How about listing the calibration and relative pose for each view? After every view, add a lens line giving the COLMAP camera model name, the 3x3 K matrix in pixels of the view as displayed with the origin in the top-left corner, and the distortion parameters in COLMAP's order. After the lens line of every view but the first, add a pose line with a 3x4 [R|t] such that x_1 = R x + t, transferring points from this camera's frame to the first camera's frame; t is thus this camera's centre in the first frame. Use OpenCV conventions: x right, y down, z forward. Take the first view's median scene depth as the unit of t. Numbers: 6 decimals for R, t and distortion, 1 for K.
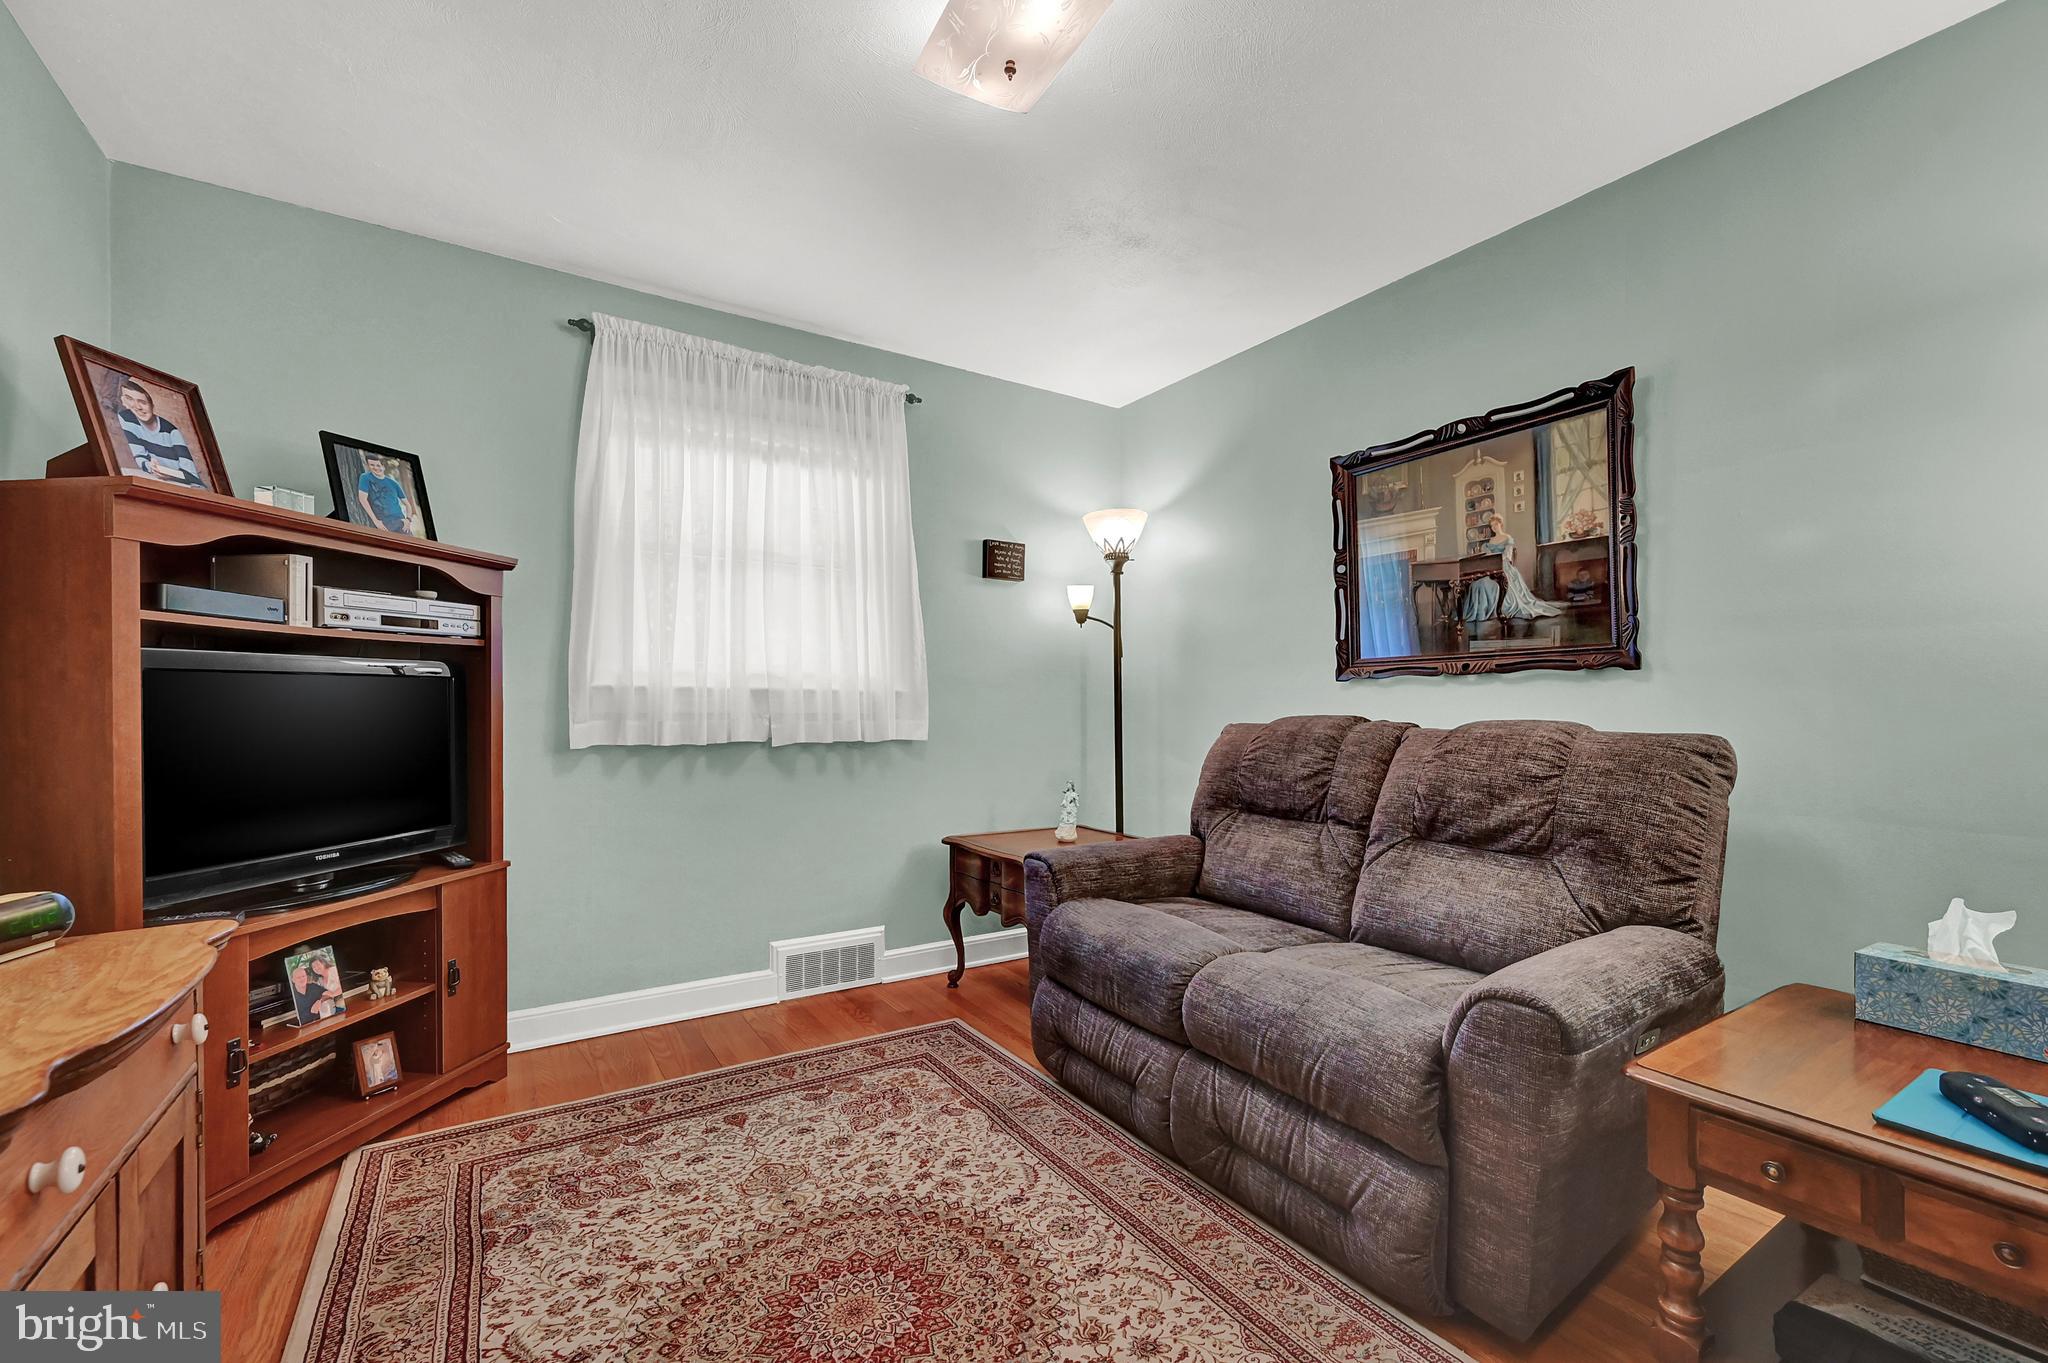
lens RADIAL K [[844.0, 0, 1054.0], [0, 844.0, 667.4], [0, 0, 1]] dist [0.001919, -0.000168]
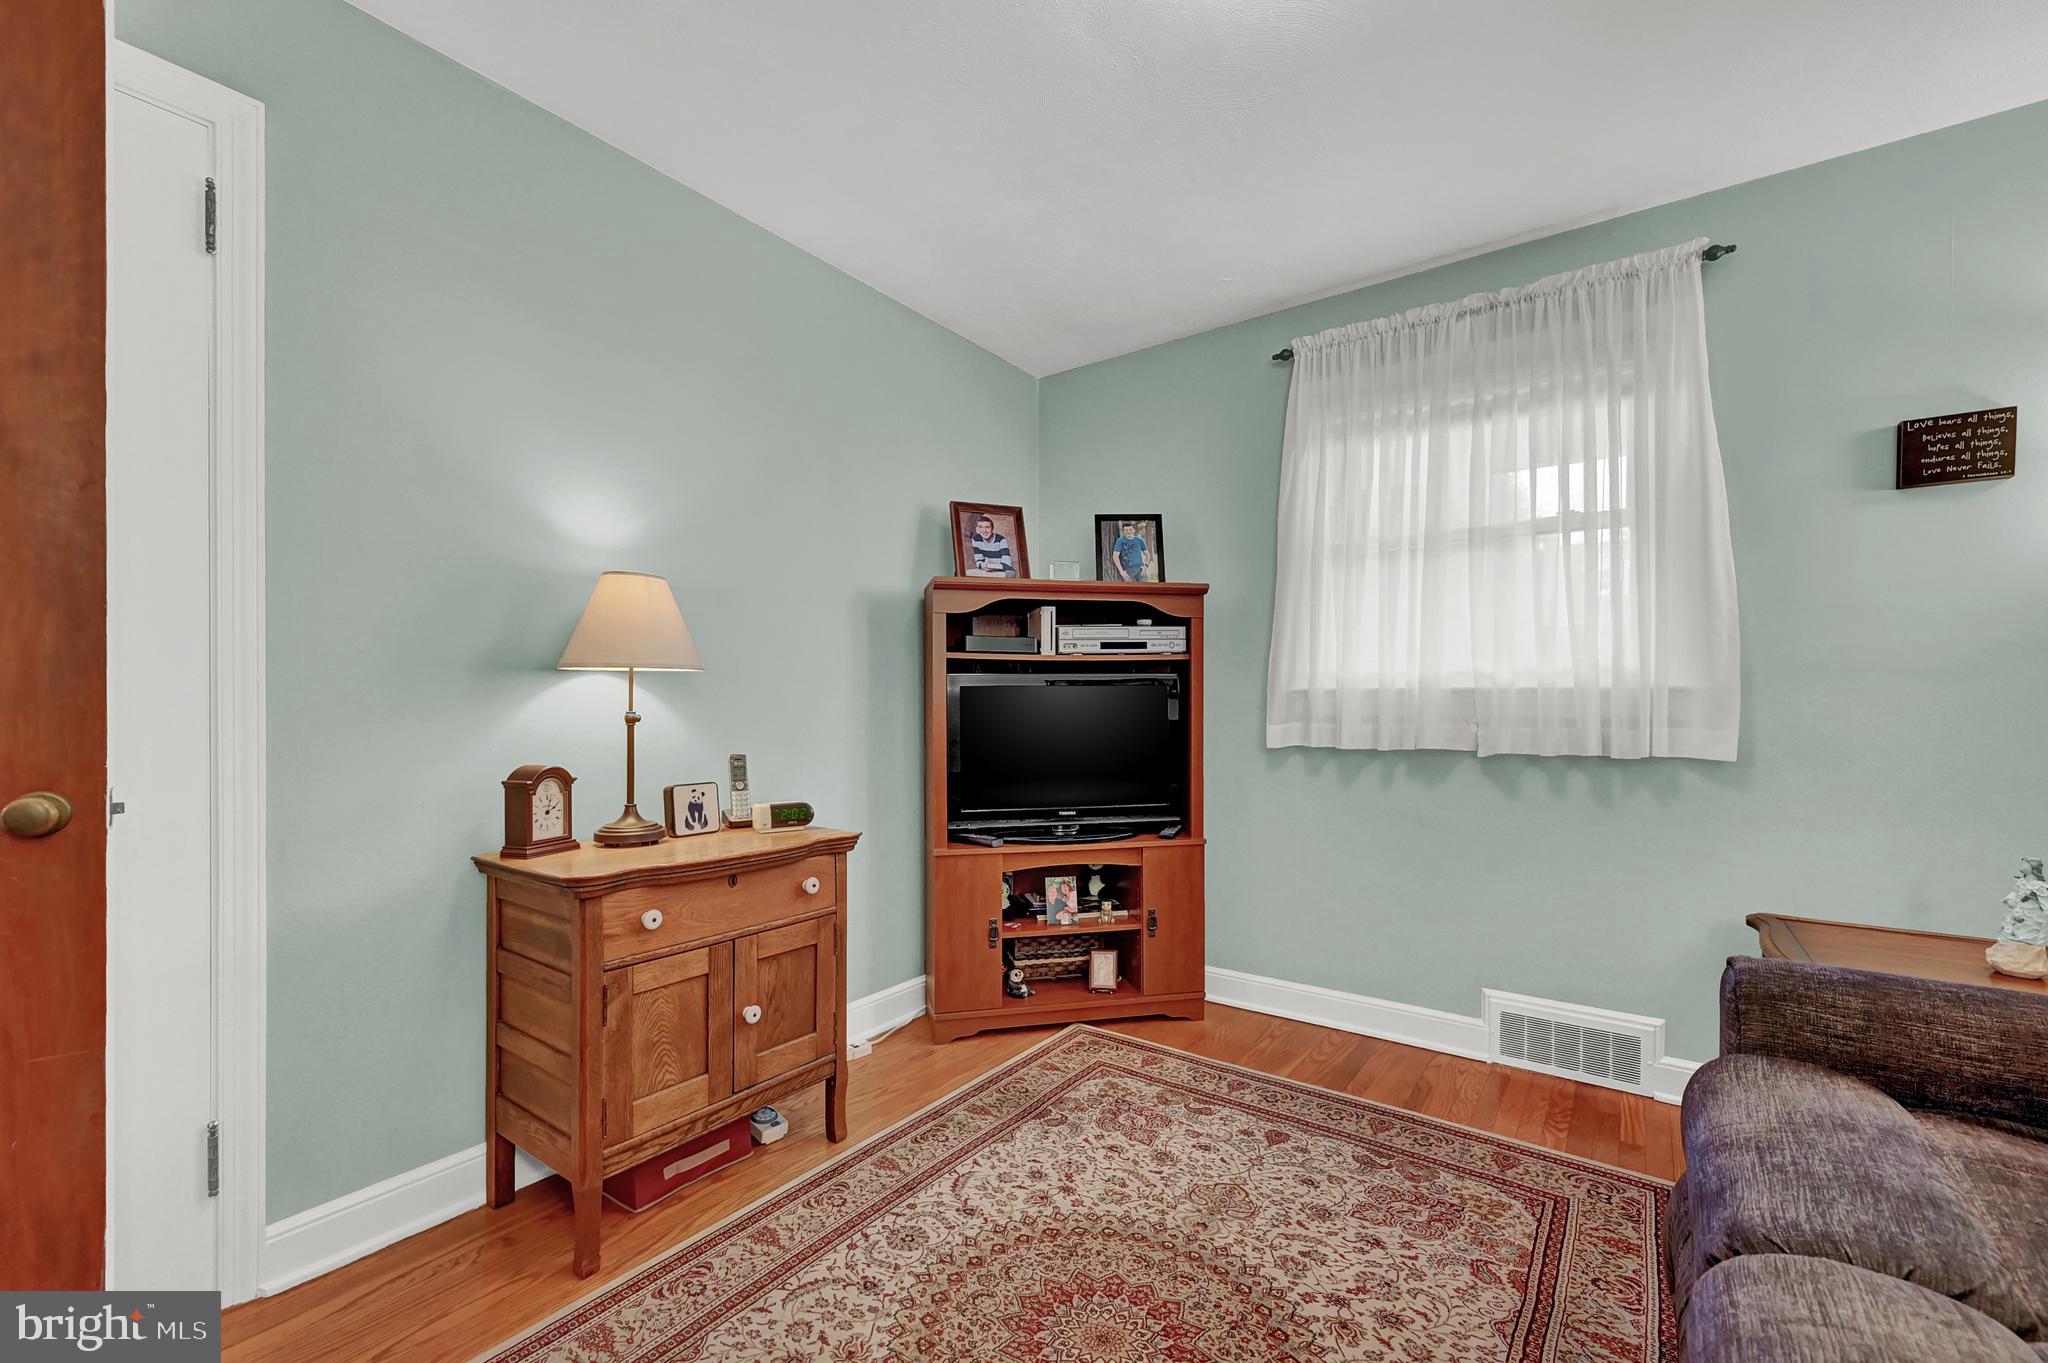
lens RADIAL K [[845.8, 0, 1024.0], [0, 845.8, 681.5], [0, 0, 1]] dist [-0.002471, -0.000051]
pose [[0.351332, -0.029640, -0.935782, 0.463795], [0.041616, 0.999005, -0.016018, 0.019482], [0.935325, -0.033316, 0.352216, 0.428409]]
